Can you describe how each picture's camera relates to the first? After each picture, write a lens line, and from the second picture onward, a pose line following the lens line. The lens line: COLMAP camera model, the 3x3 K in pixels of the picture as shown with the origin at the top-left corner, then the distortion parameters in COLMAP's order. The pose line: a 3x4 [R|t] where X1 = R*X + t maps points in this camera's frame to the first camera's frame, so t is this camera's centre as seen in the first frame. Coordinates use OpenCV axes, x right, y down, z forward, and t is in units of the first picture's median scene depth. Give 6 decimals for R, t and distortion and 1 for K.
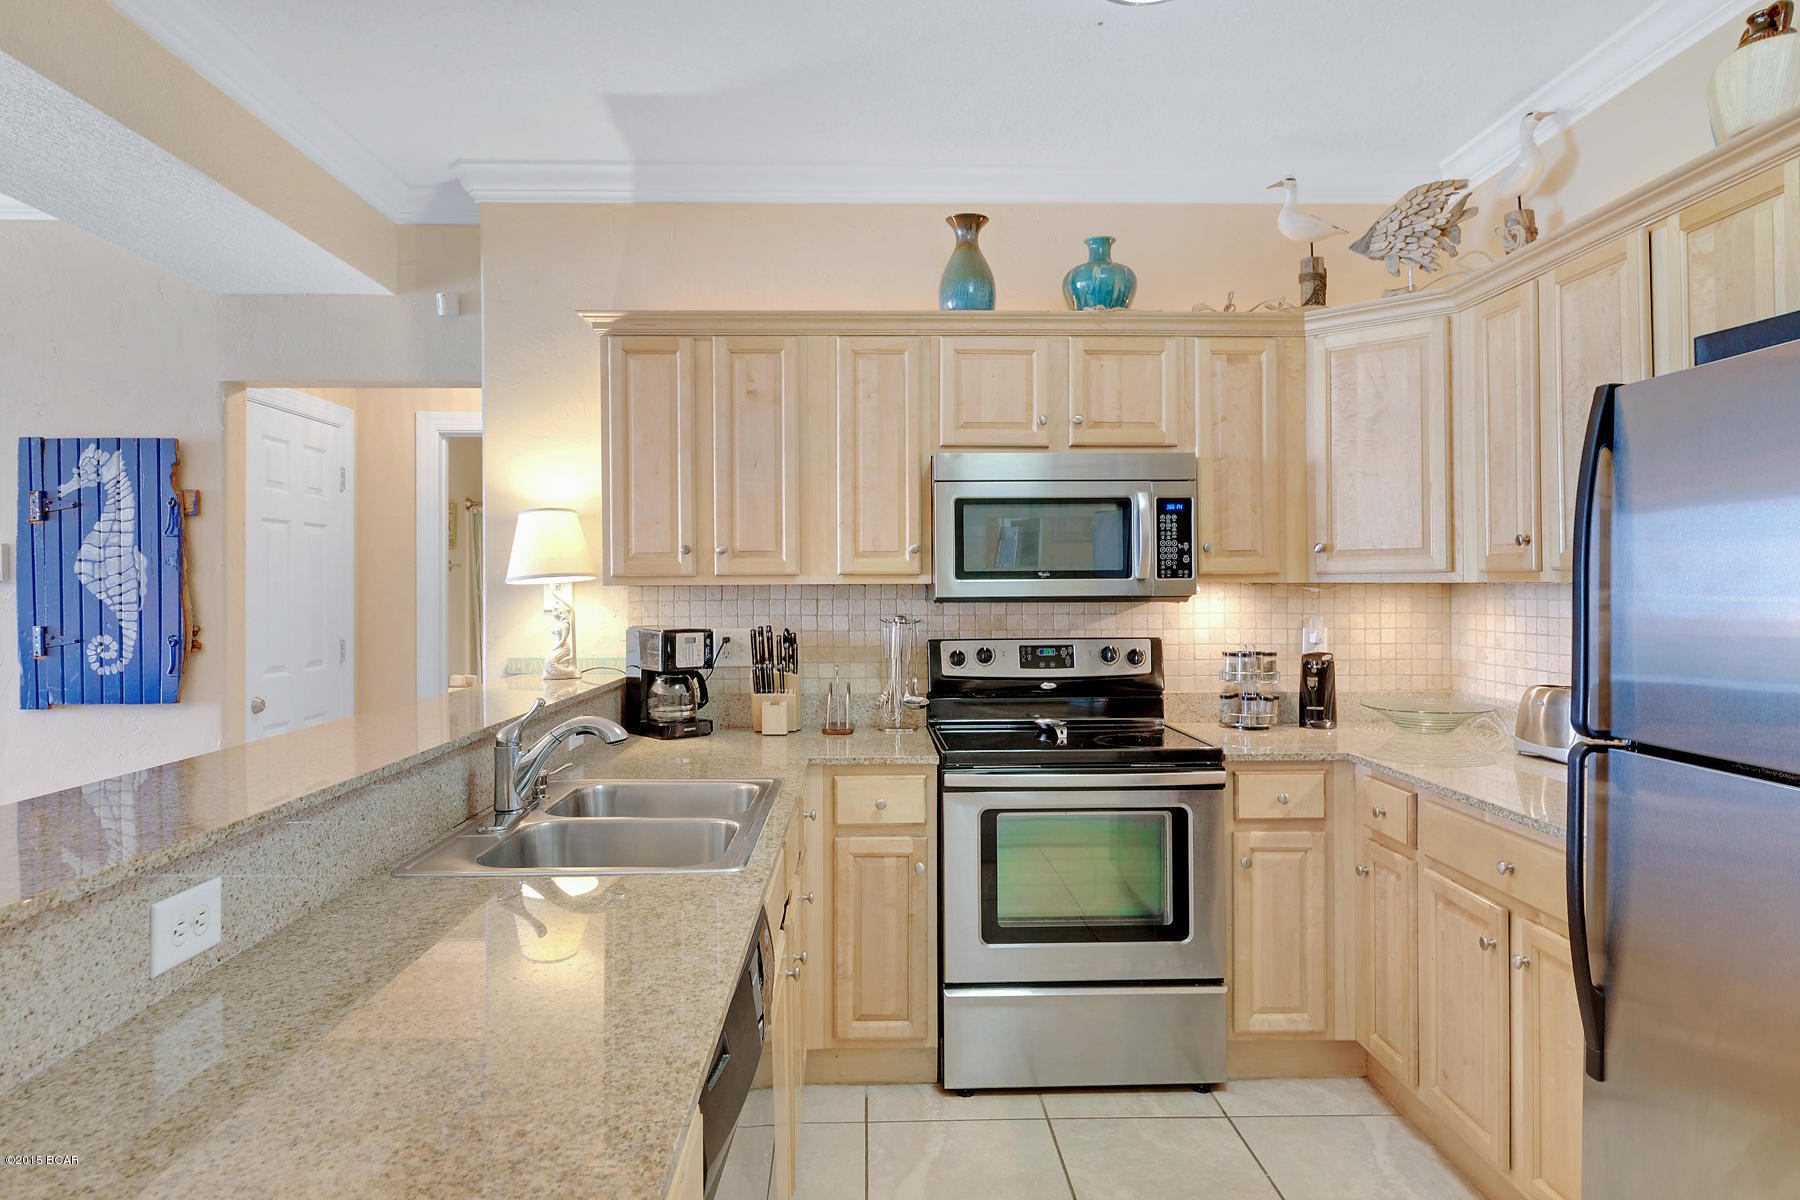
lens RADIAL K [[1090.0, 0, 881.8], [0, 1090.0, 590.9], [0, 0, 1]] dist [-0.001914, -0.000554]
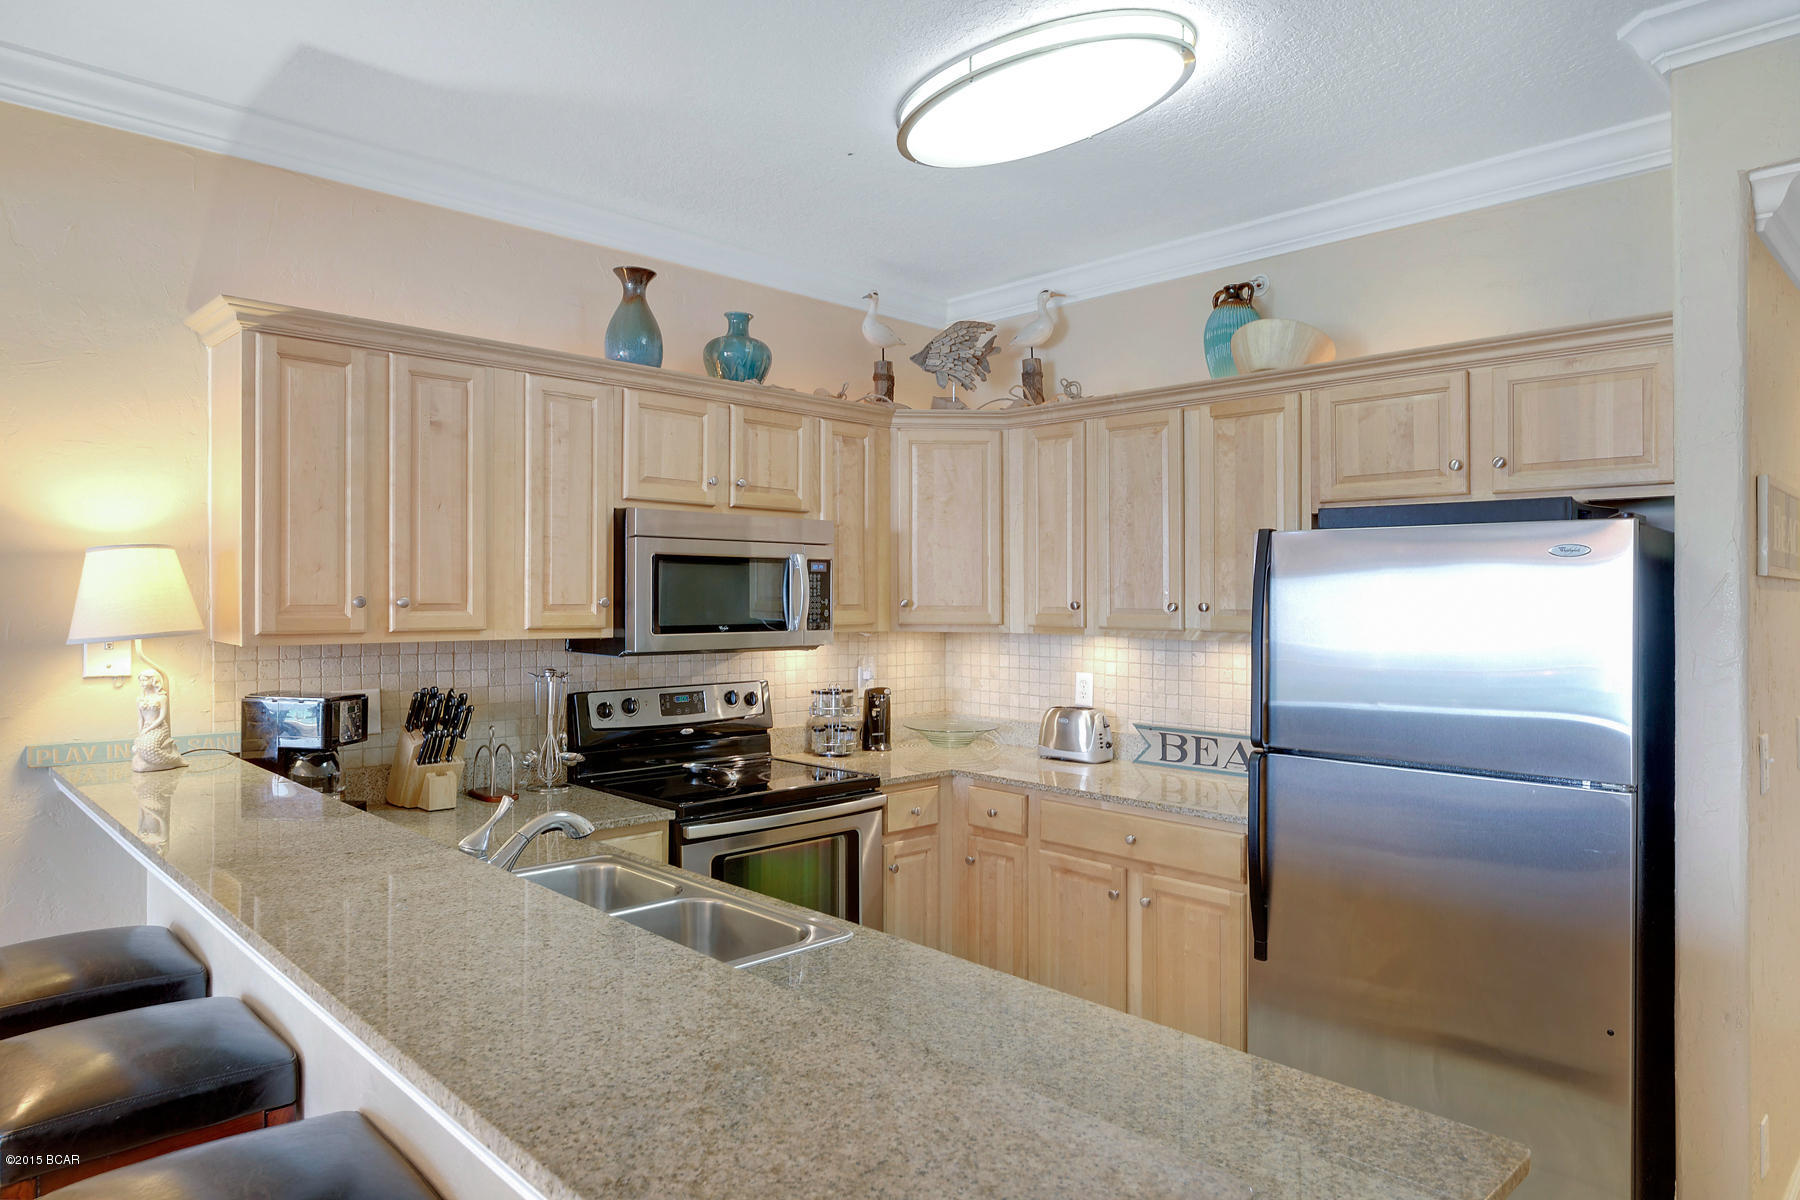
lens RADIAL K [[1124.9, 0, 900.0], [0, 1124.9, 600.0], [0, 0, 1]] dist [-0.006244, -0.001792]
pose [[0.730988, 0.007338, 0.682351, -0.443269], [-0.007058, 0.999970, -0.003193, -0.037459], [-0.682354, -0.002482, 0.731018, 0.077243]]
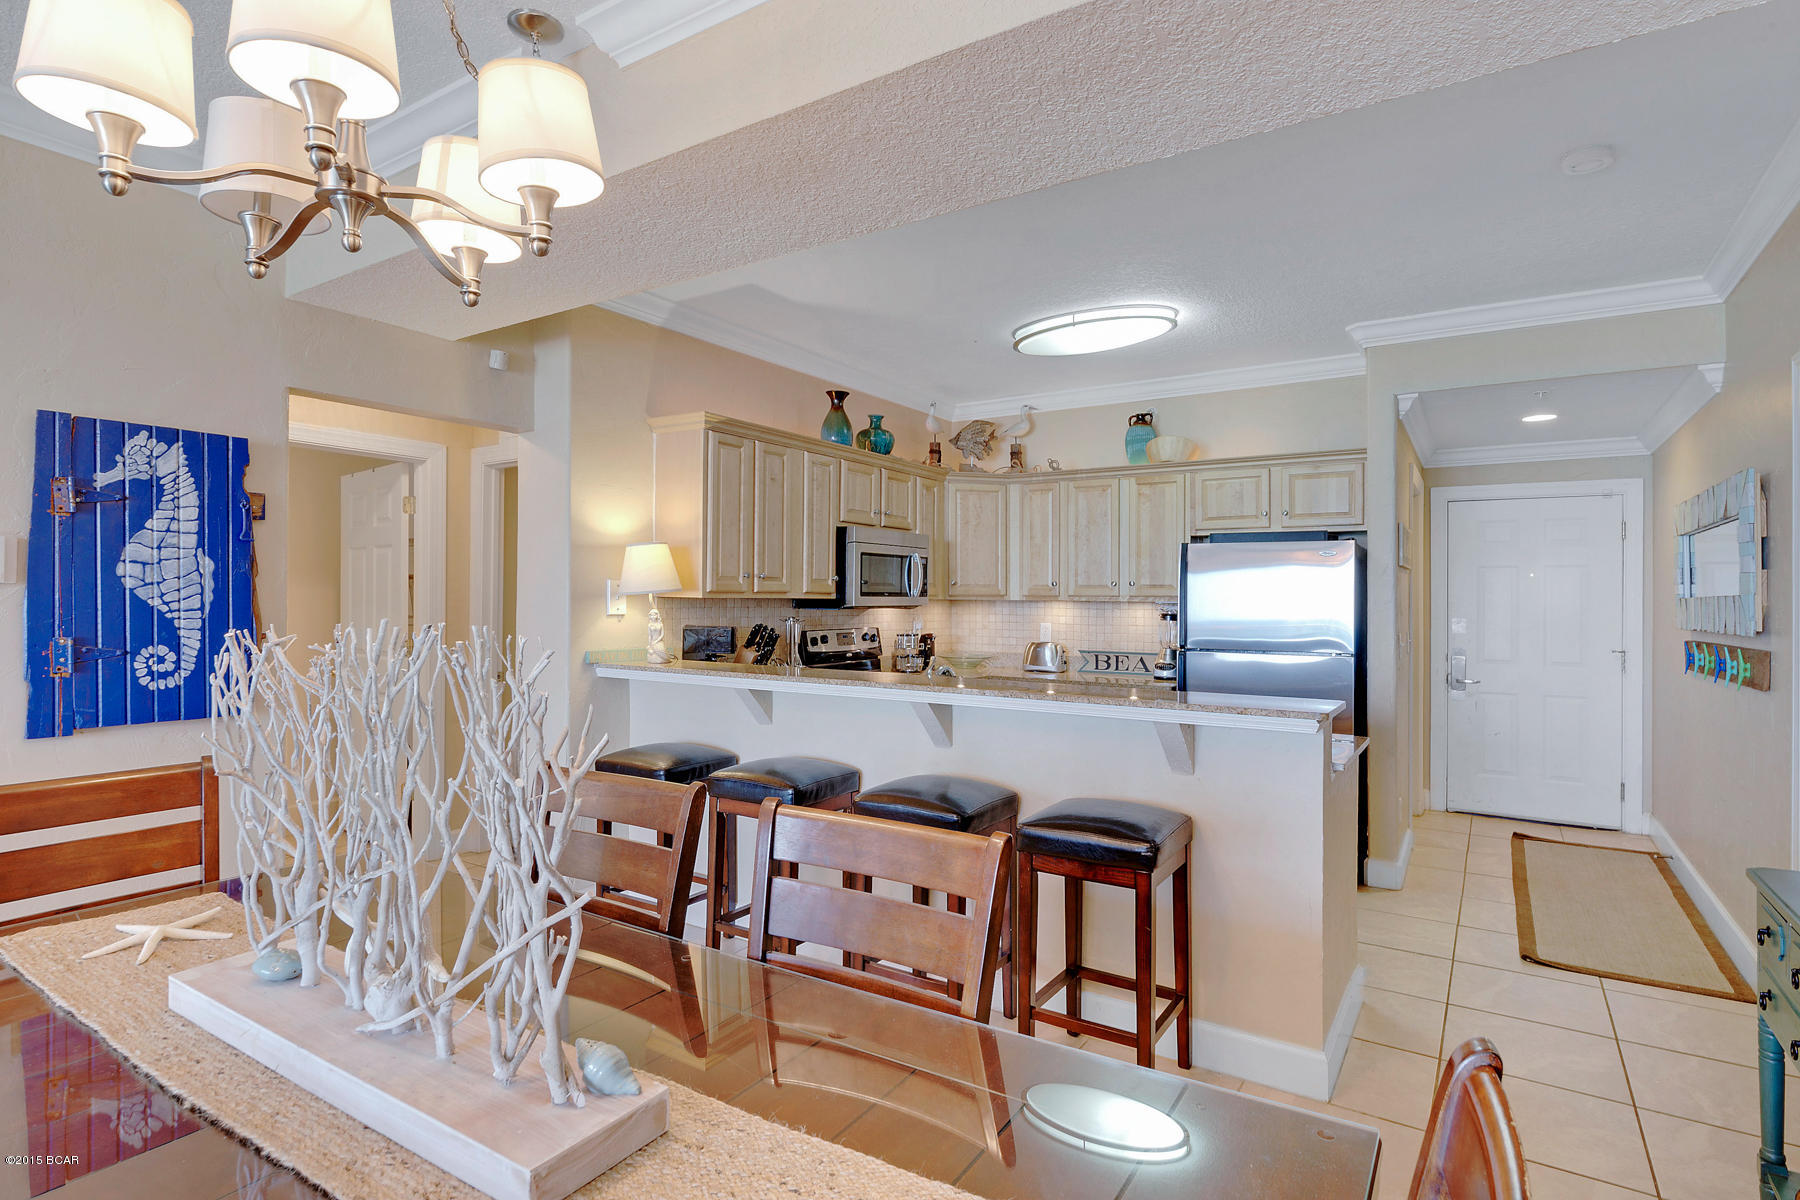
lens RADIAL K [[916.1, 0, 900.0], [0, 916.1, 600.0], [0, 0, 1]] dist [-0.018155, 0.000109]
pose [[0.562199, 0.007681, 0.826966, -1.085734], [-0.006719, 0.999966, -0.004720, 0.002698], [-0.826975, -0.002903, 0.562232, 0.077686]]
